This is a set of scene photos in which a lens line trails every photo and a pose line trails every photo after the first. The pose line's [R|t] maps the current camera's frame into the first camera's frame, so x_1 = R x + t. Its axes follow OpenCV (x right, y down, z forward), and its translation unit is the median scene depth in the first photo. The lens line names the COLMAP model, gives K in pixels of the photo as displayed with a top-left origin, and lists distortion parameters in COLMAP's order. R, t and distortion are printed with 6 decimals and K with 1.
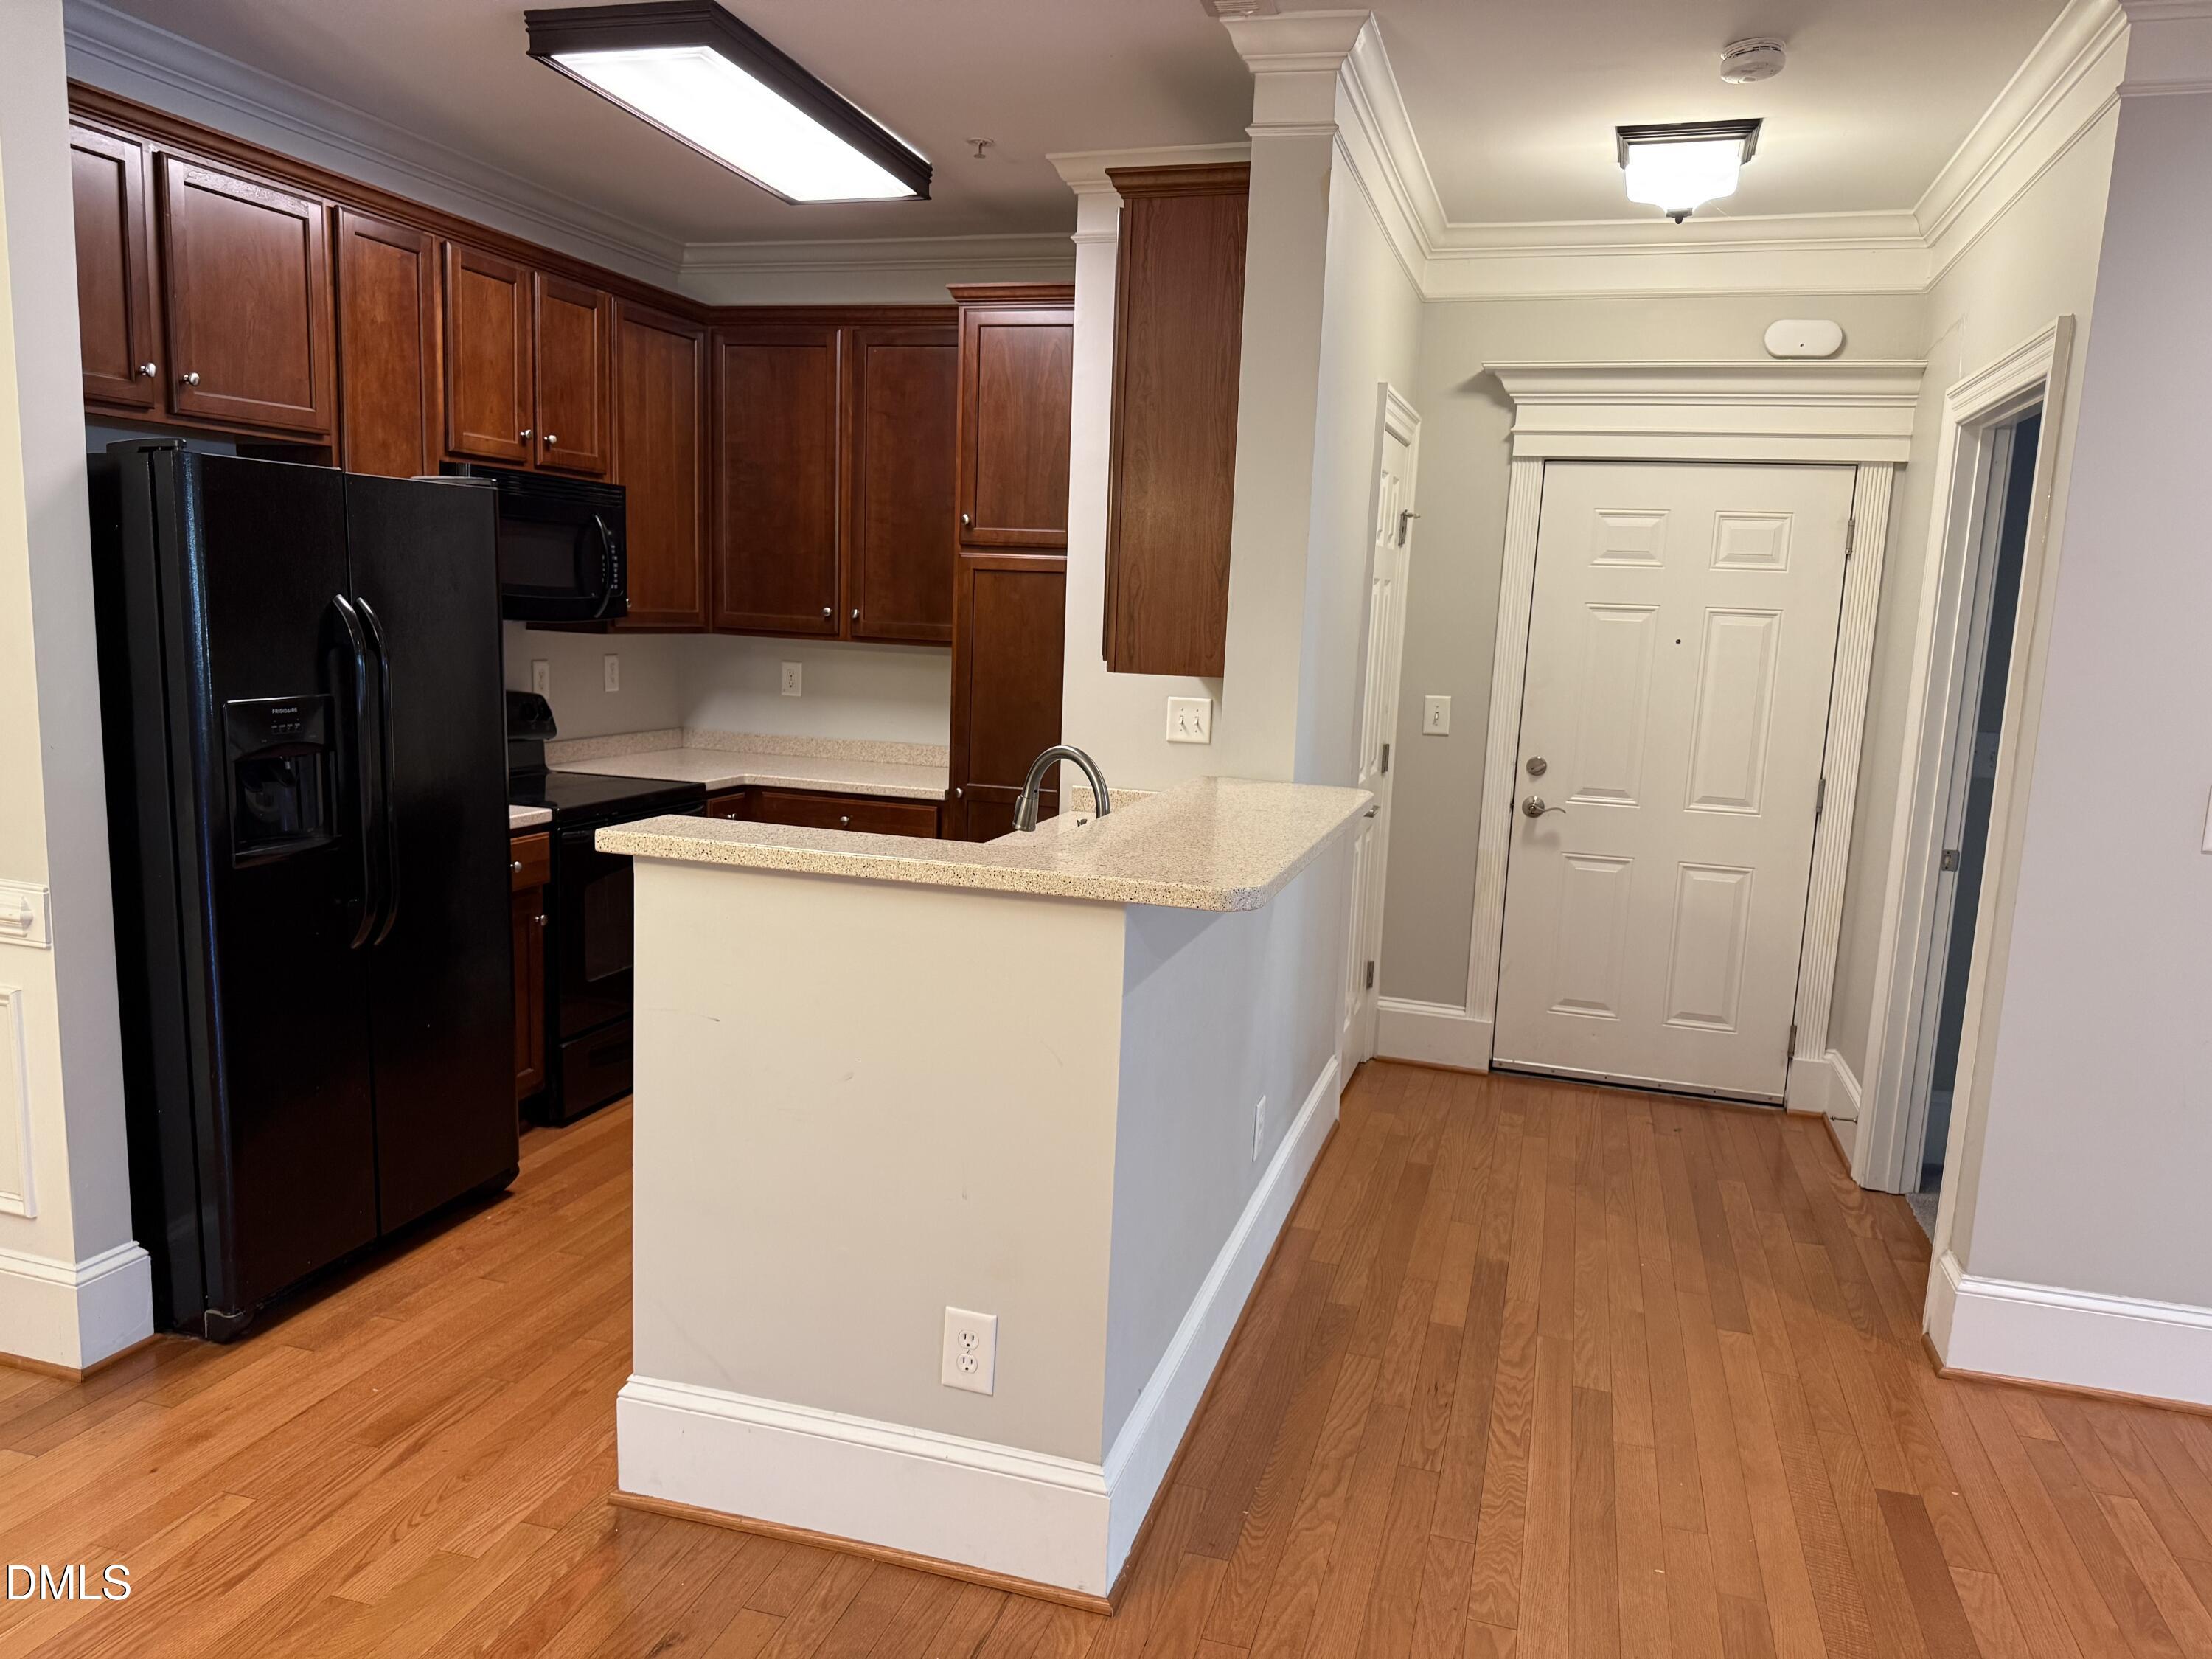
lens RADIAL K [[1562.1, 0, 1106.0], [0, 1562.1, 829.5], [0, 0, 1]] dist [0.000375, 0.001011]
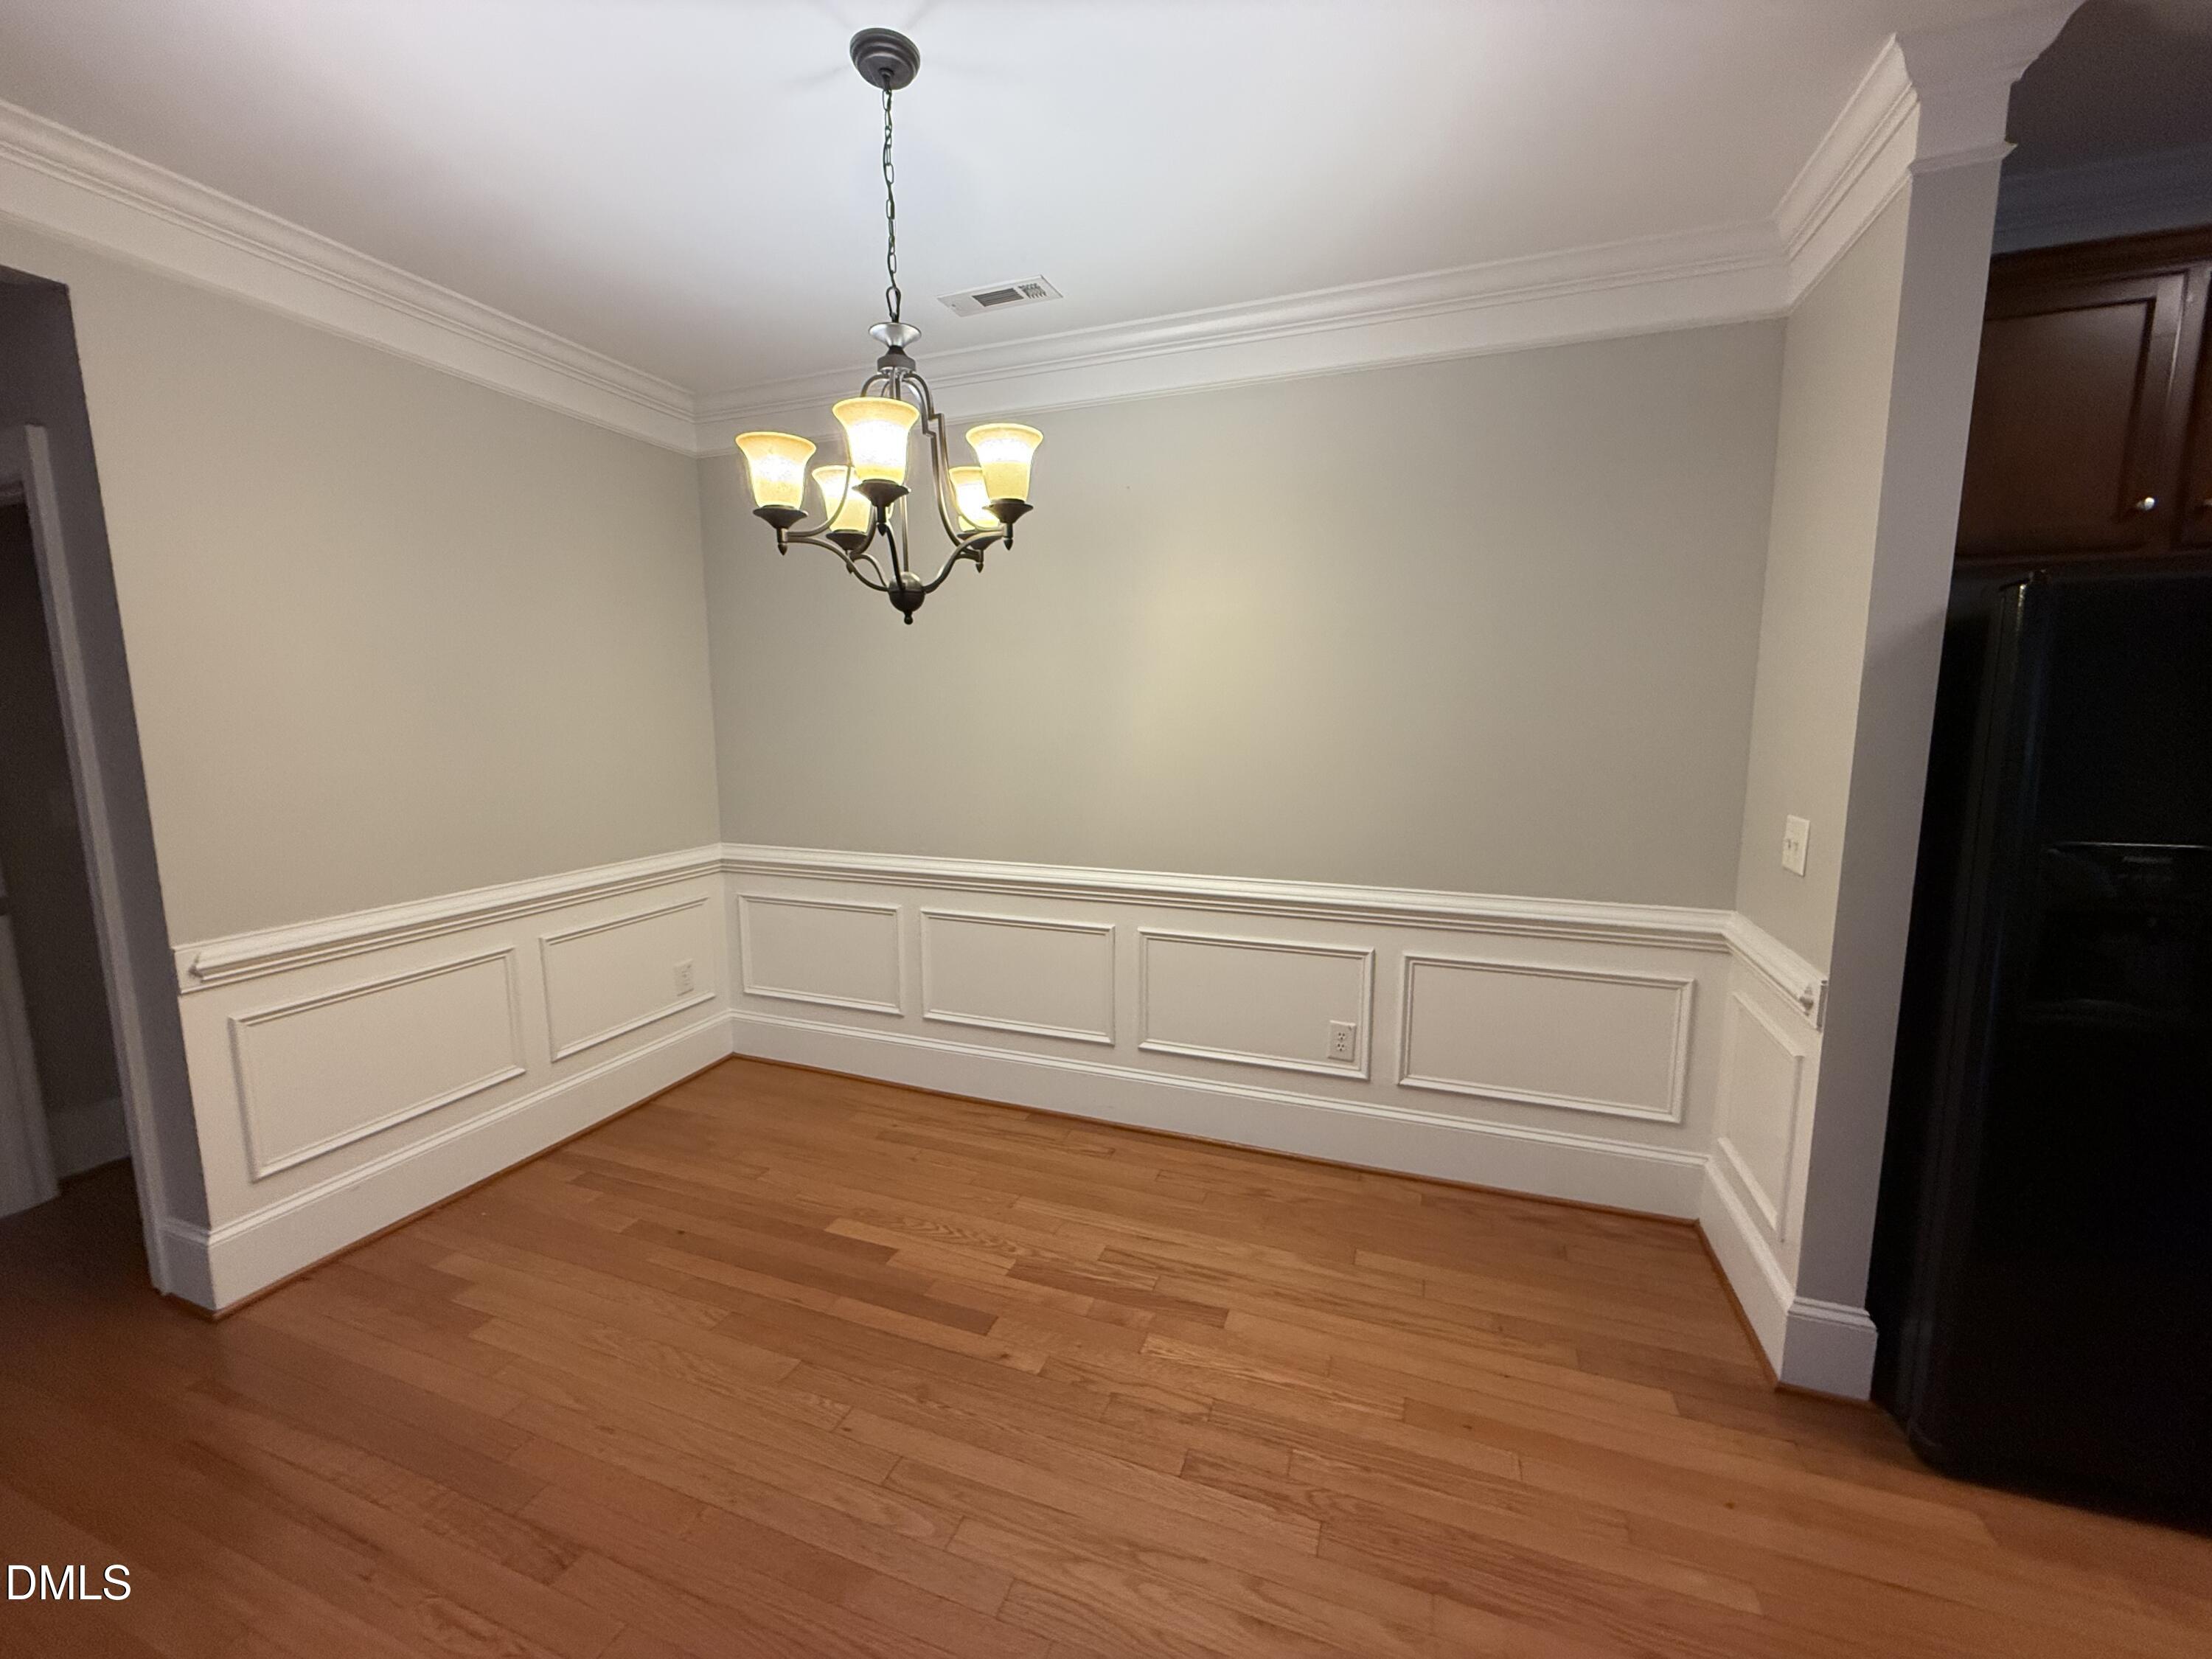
lens RADIAL K [[884.8, 0, 1106.0], [0, 884.8, 829.5], [0, 0, 1]] dist [0.011458, 0.000064]
pose [[-0.059038, 0.090553, -0.994140, 0.015234], [-0.136413, 0.985803, 0.097894, -0.064329], [0.988891, 0.141393, -0.045847, 0.452606]]
